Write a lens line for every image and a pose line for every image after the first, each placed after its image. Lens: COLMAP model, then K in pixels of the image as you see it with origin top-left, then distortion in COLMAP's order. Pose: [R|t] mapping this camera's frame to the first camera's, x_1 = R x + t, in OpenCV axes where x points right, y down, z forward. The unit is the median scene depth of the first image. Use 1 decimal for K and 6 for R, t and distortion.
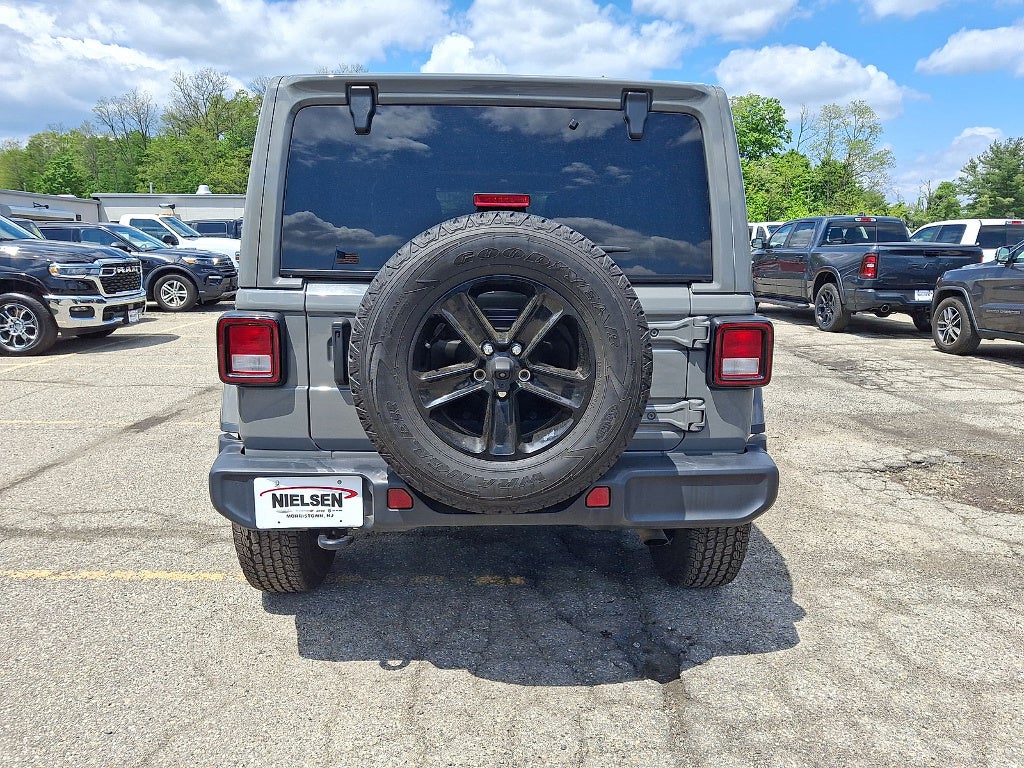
lens RADIAL K [[767.5, 0, 522.0], [0, 767.5, 391.0], [0, 0, 1]] dist [-0.001238, -0.008743]
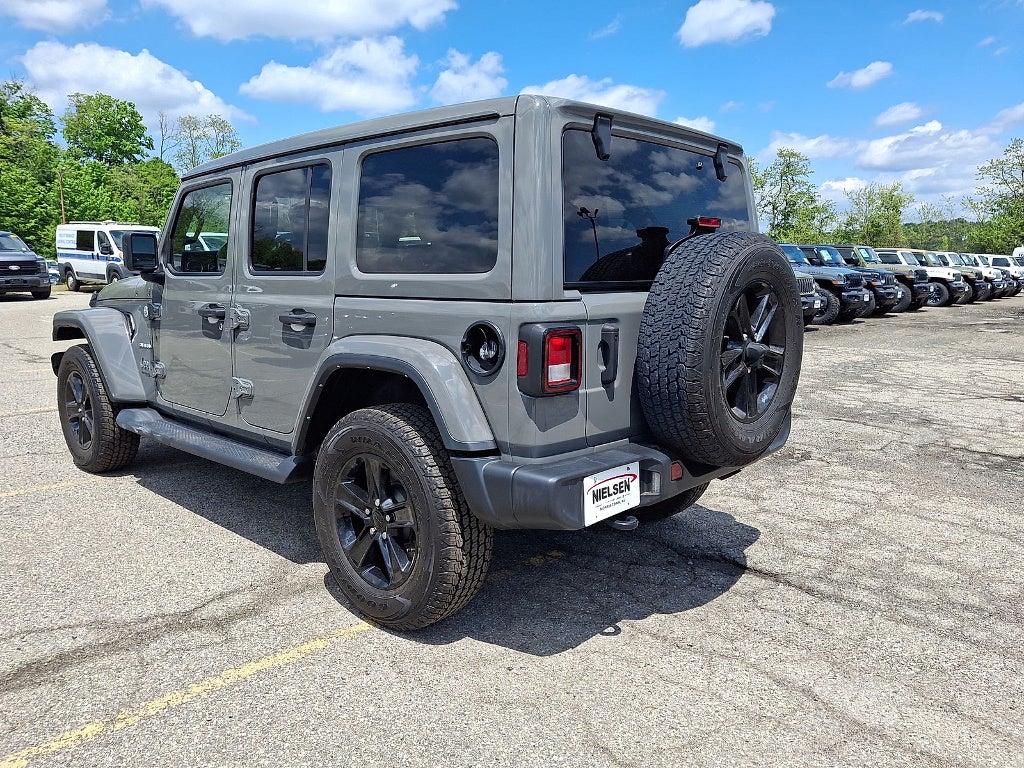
lens RADIAL K [[768.2, 0, 507.8], [0, 768.2, 379.6], [0, 0, 1]] dist [-0.000221, 0.001299]
pose [[0.718468, -0.113524, 0.686234, -1.053599], [0.132308, 0.990883, 0.025400, -0.058819], [-0.682861, 0.072545, 0.726938, 0.273385]]
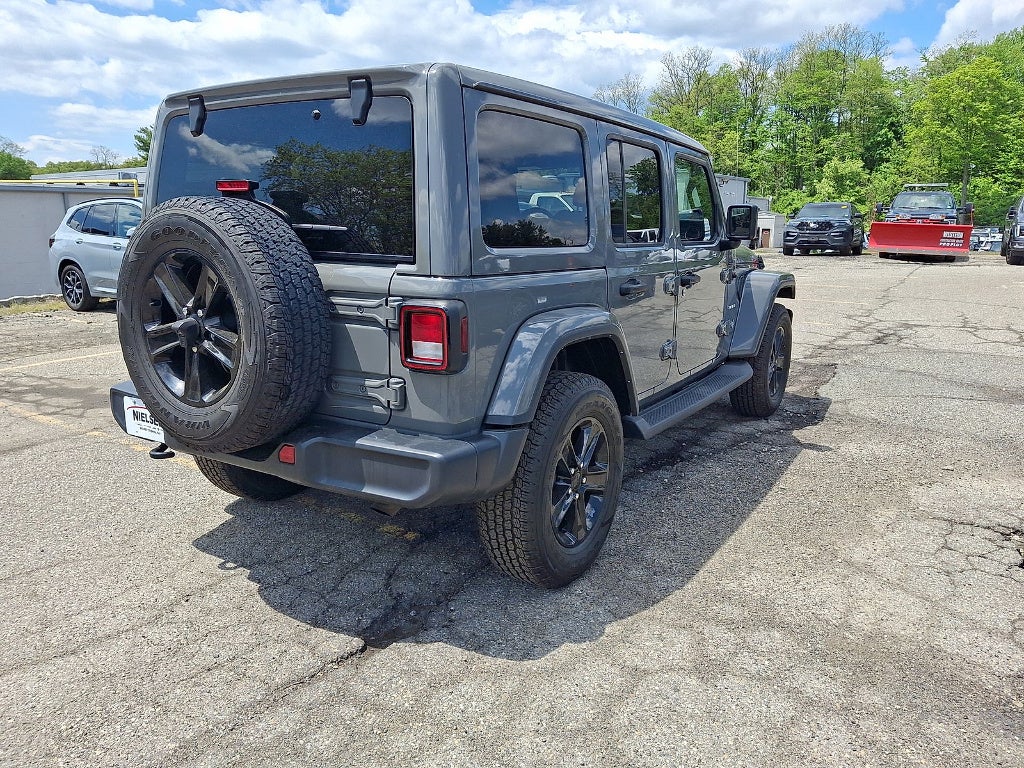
lens RADIAL K [[765.3, 0, 518.1], [0, 765.3, 378.5], [0, 0, 1]] dist [0.006131, -0.009003]
pose [[0.820154, 0.116321, -0.560194, 0.911310], [-0.106135, 0.993052, 0.050814, -0.056725], [0.562213, 0.017781, 0.826801, 0.251419]]
